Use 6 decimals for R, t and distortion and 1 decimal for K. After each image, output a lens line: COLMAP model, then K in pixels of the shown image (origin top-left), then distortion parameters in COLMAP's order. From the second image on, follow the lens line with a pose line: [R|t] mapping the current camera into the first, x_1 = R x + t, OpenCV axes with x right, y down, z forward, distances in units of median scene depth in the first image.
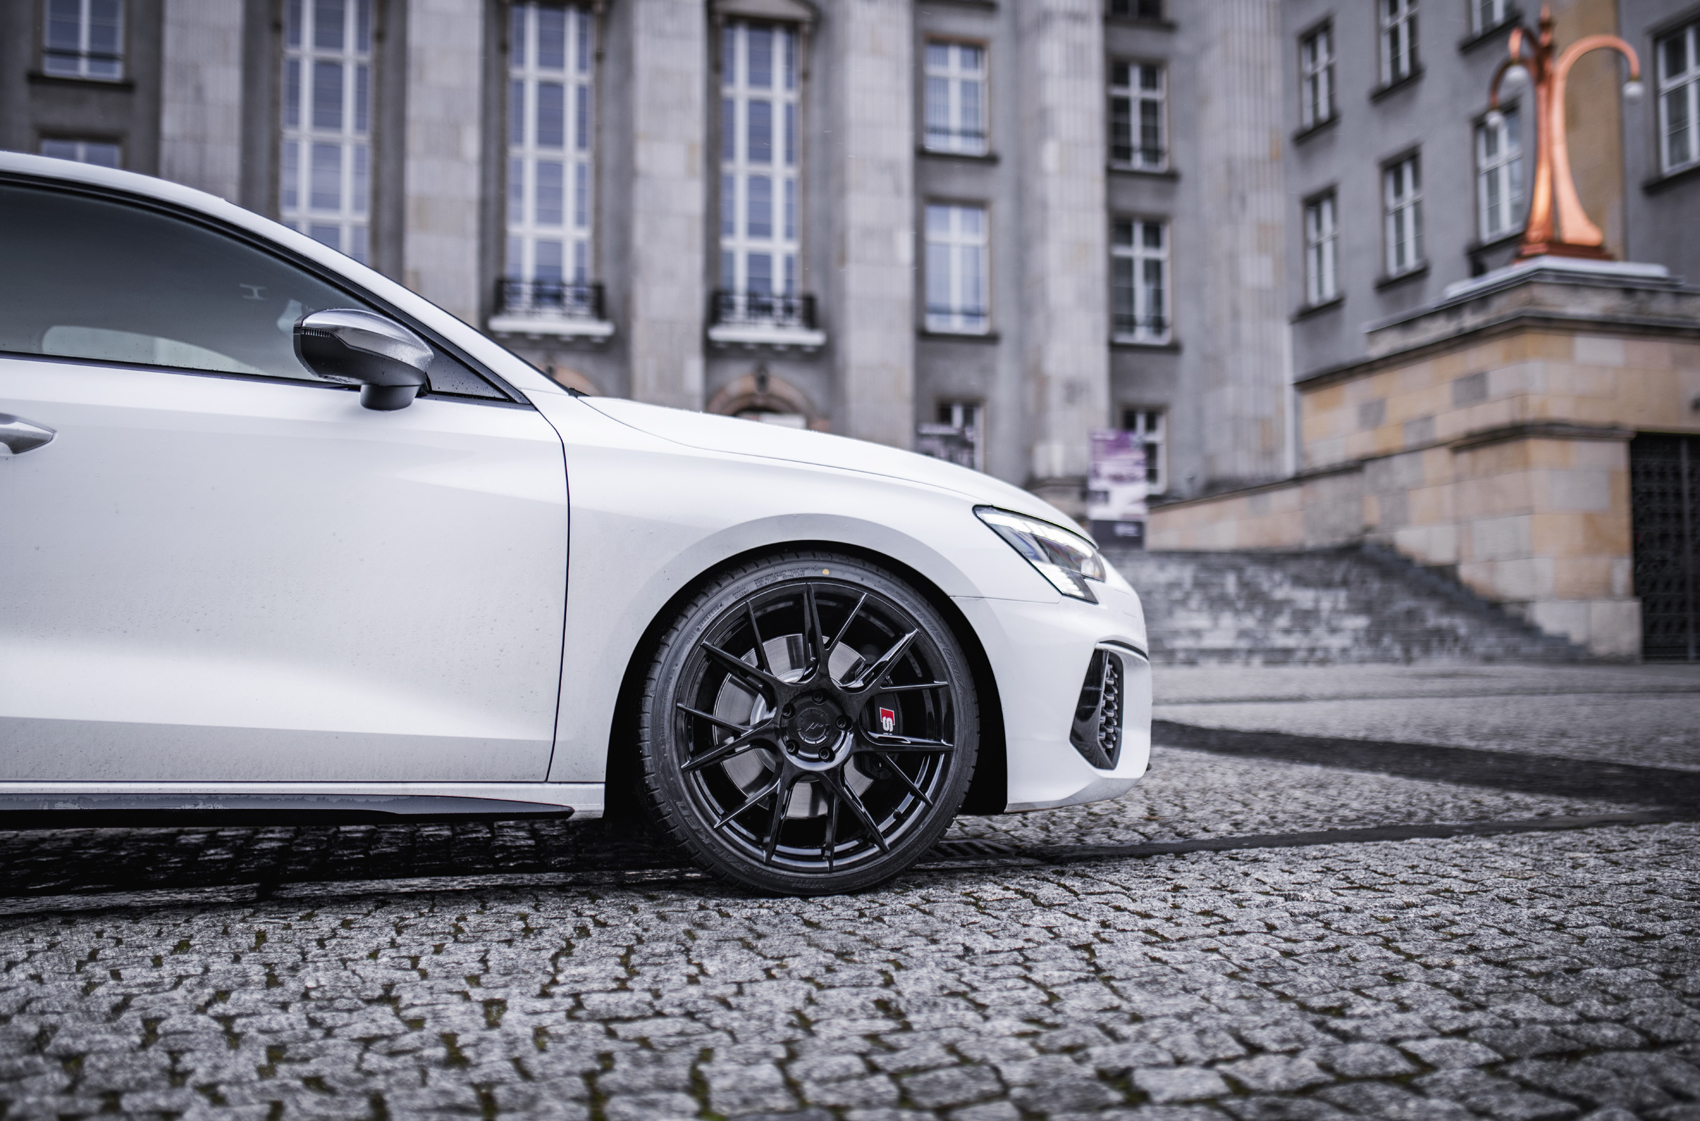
lens RADIAL K [[1748.5, 0, 902.6], [0, 1748.5, 514.1], [0, 0, 1]] dist [-0.052426, 0.043035]
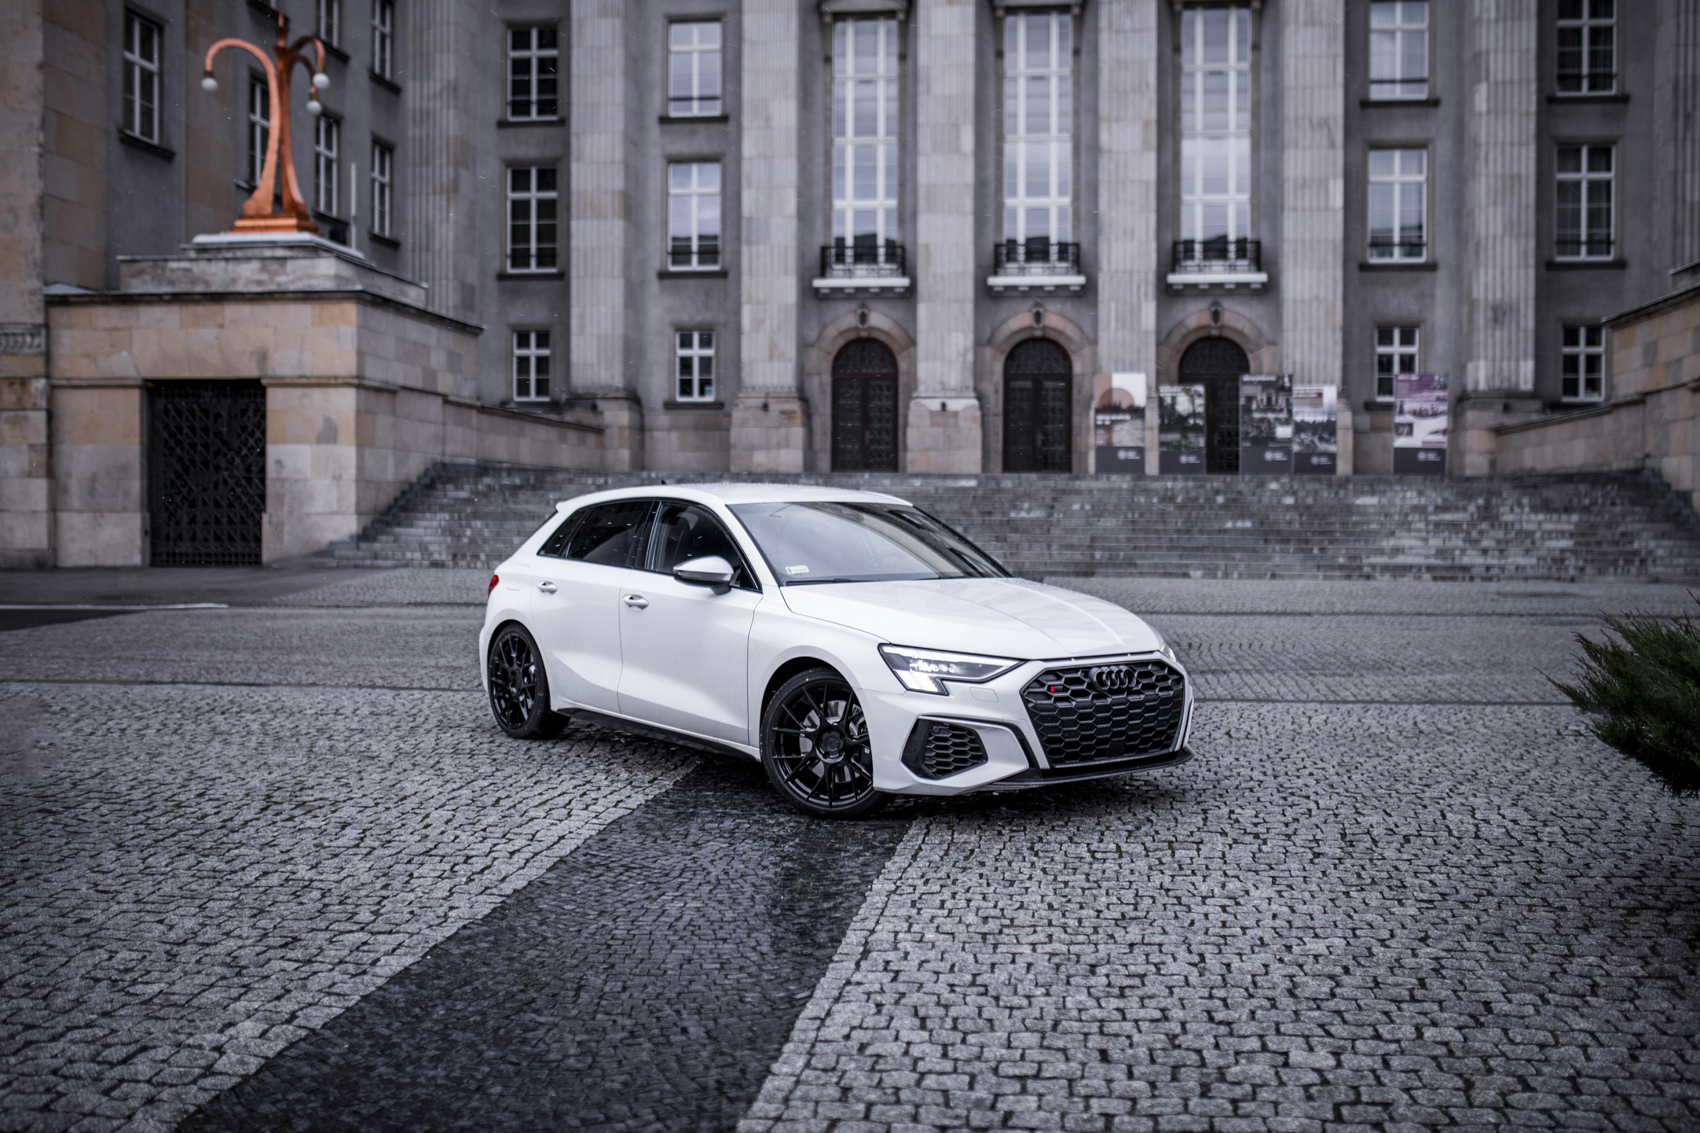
lens RADIAL K [[1697.2, 0, 847.8], [0, 1697.2, 506.4], [0, 0, 1]] dist [-0.073306, 0.136436]
pose [[0.900903, 0.012016, -0.433853, 0.262045], [0.021450, 0.997163, 0.072157, -0.046855], [0.433489, -0.074312, 0.898090, -0.202803]]
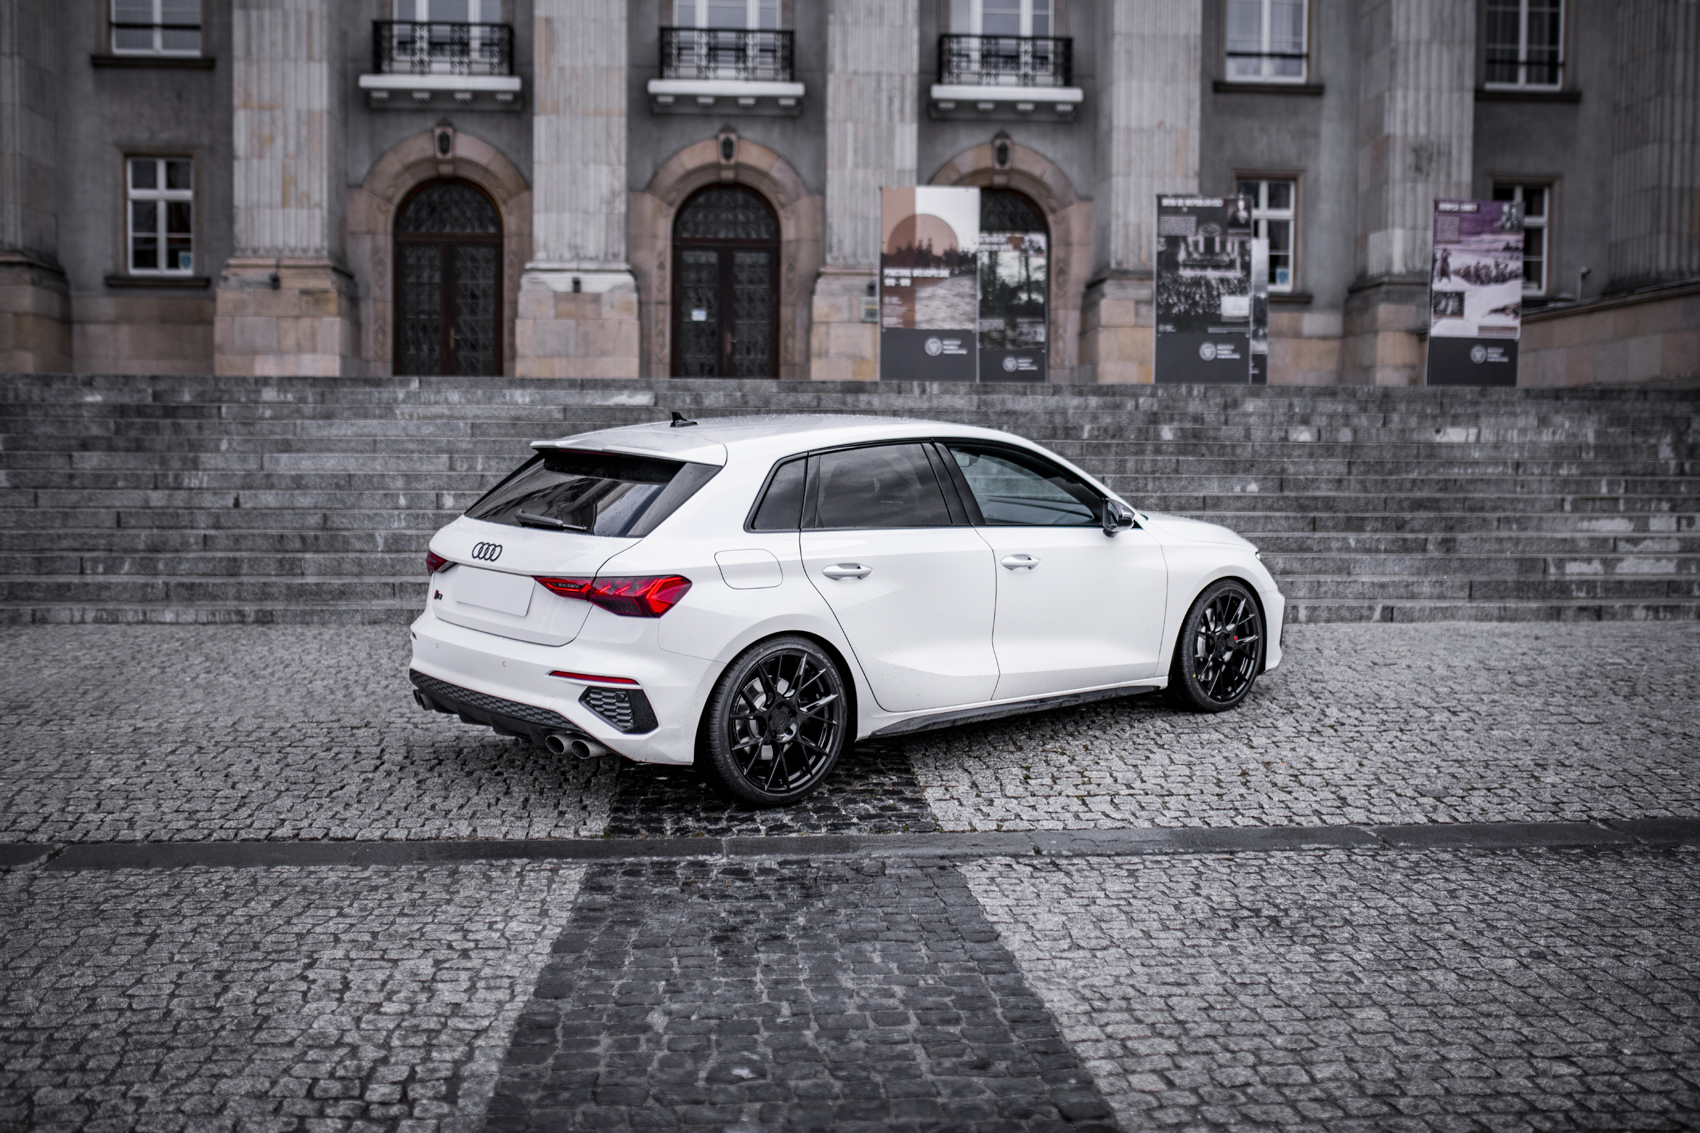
lens RADIAL K [[1725.9, 0, 861.5], [0, 1725.9, 522.9], [0, 0, 1]] dist [-0.068262, 0.114211]
pose [[0.974111, 0.020124, -0.225174, 0.044676], [0.006623, 0.993062, 0.117402, -0.005024], [0.225974, -0.115854, 0.967219, 0.316212]]
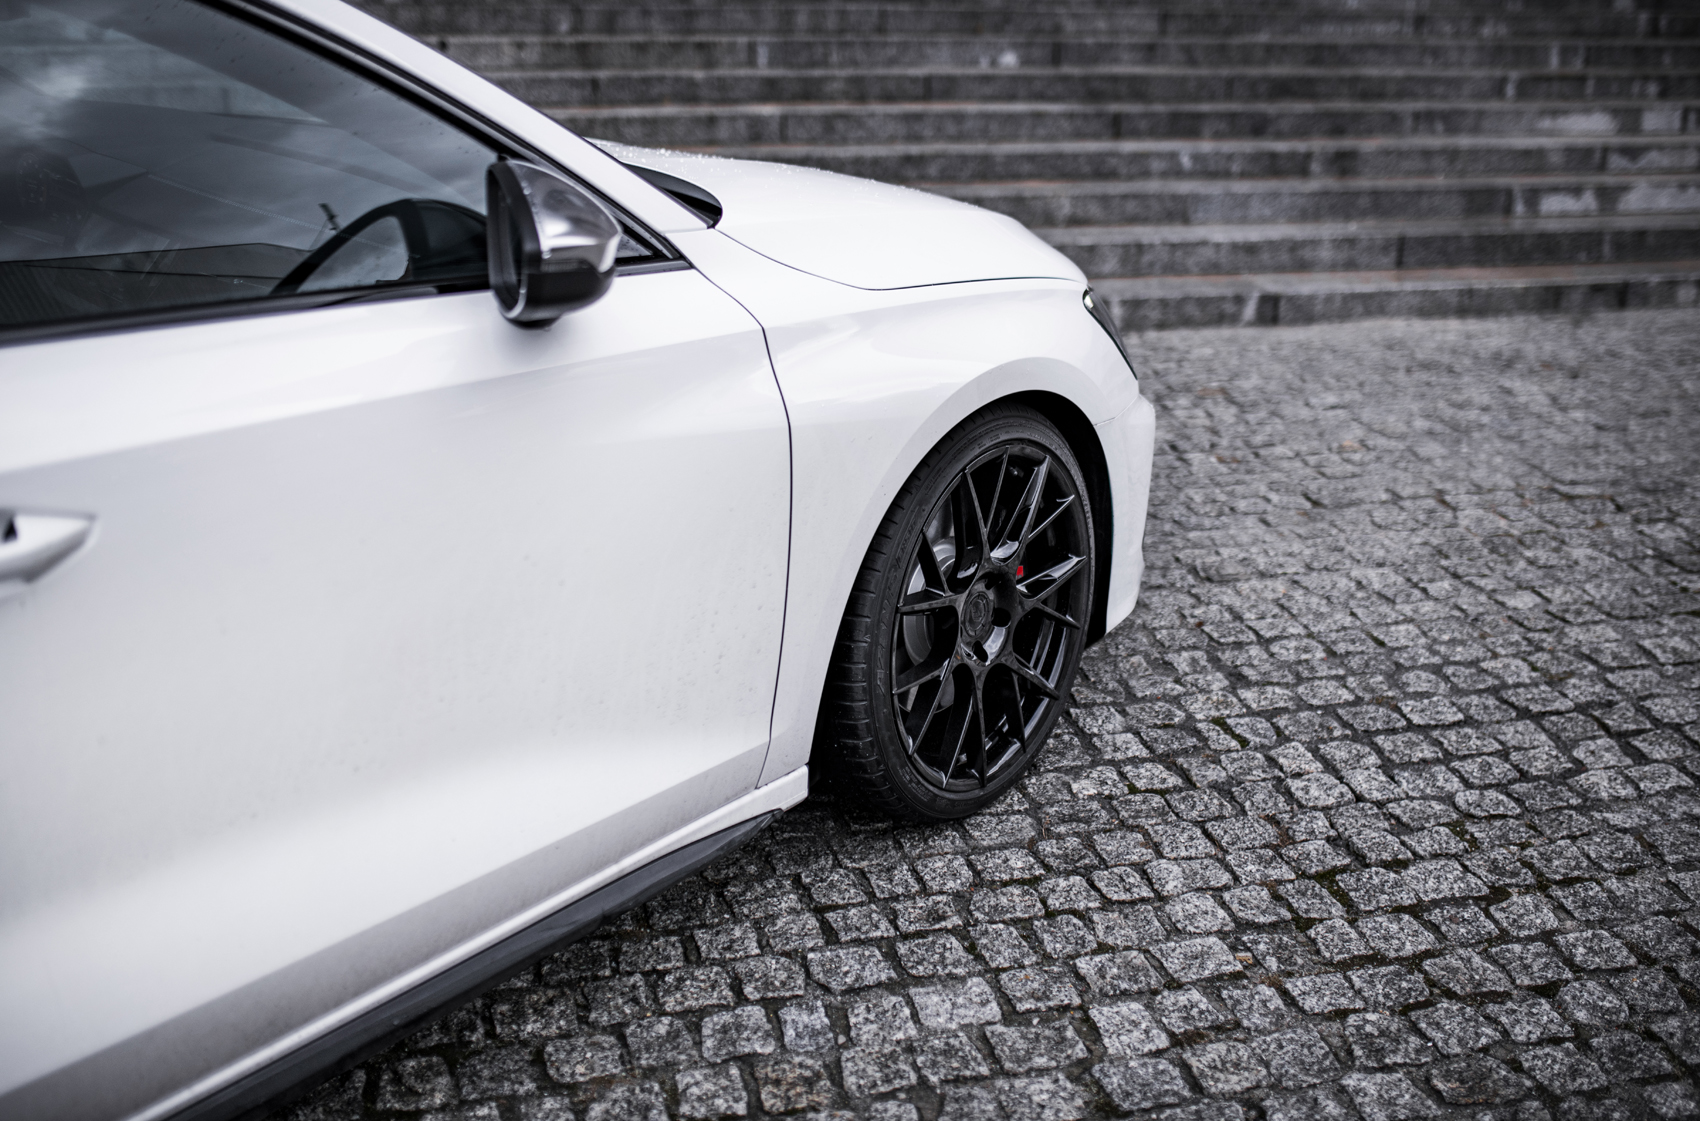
lens RADIAL K [[1748.5, 0, 902.6], [0, 1748.5, 514.1], [0, 0, 1]] dist [-0.052426, 0.043035]
pose [[0.998859, 0.024364, -0.041063, 0.038920], [-0.008261, 0.935228, 0.353949, 0.010696], [0.047027, -0.353206, 0.934363, 0.507392]]
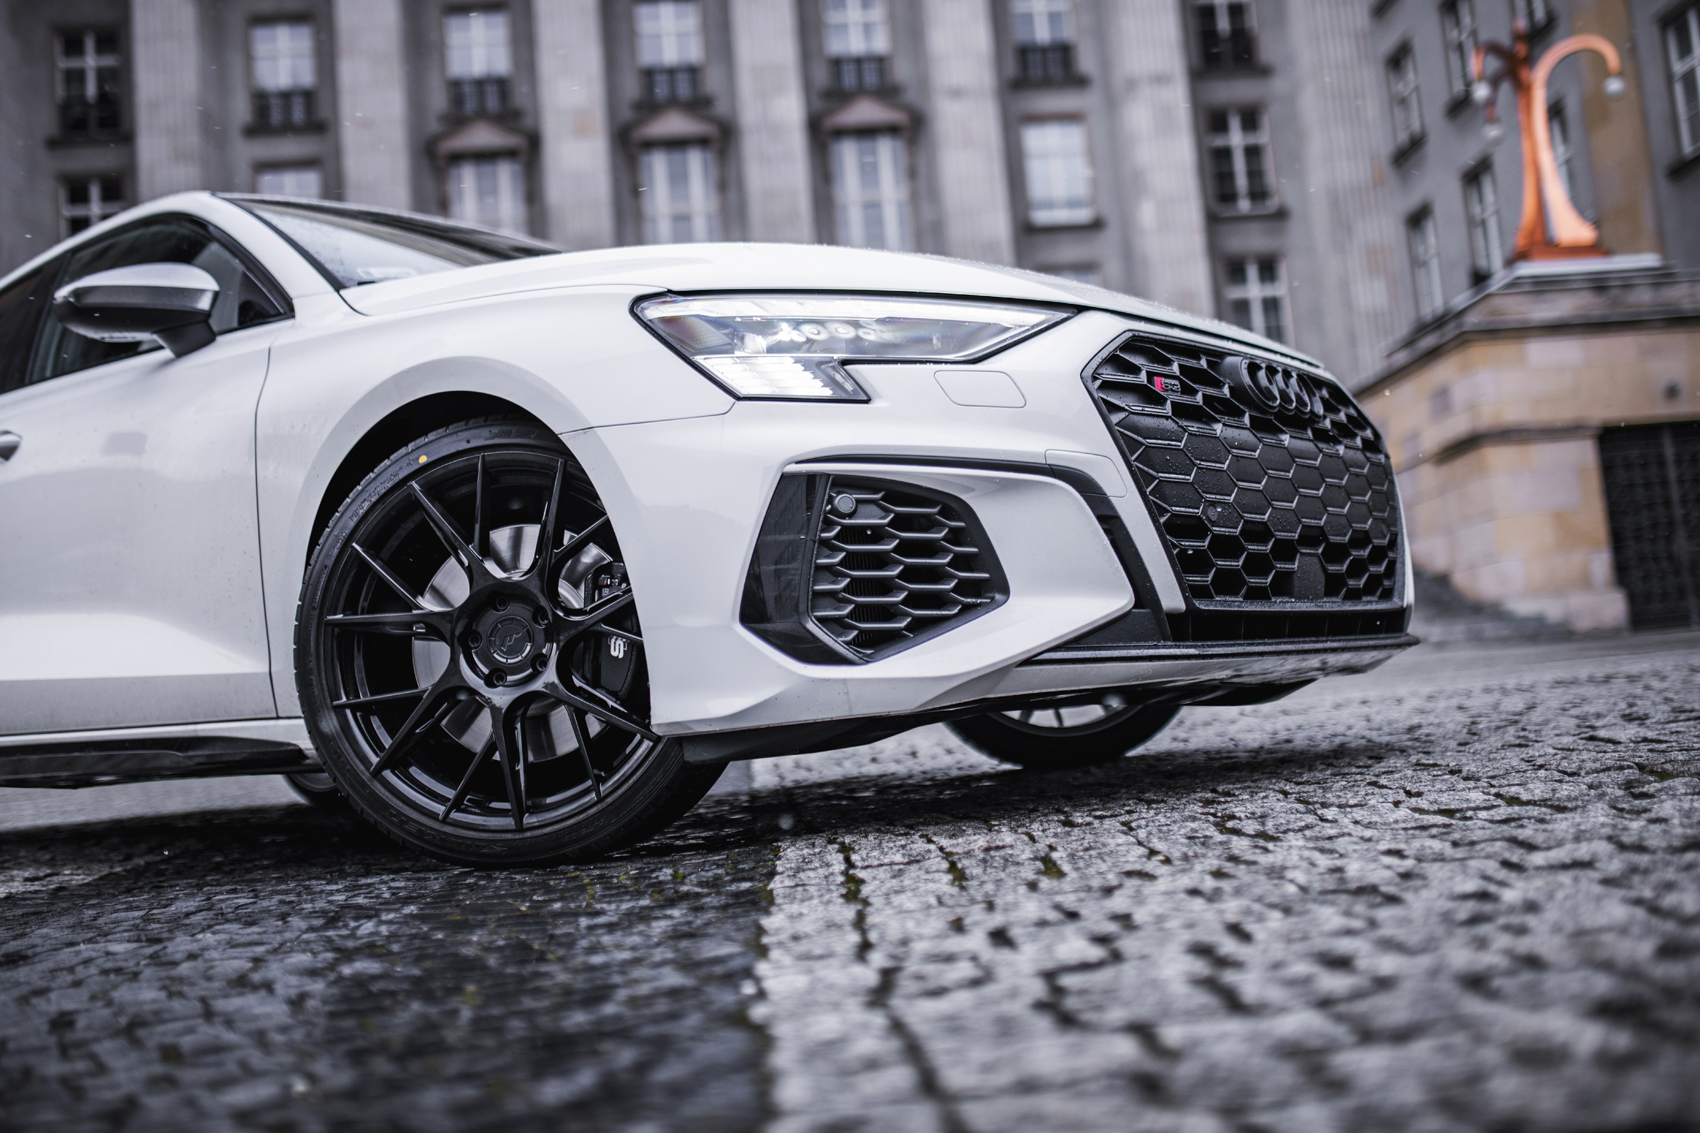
lens RADIAL K [[1725.9, 0, 861.5], [0, 1725.9, 522.9], [0, 0, 1]] dist [-0.068262, 0.114211]
pose [[0.967643, -0.103540, -0.230100, 0.191290], [0.097443, 0.994526, -0.037734, 0.003593], [0.232747, 0.014091, 0.972435, -0.065245]]
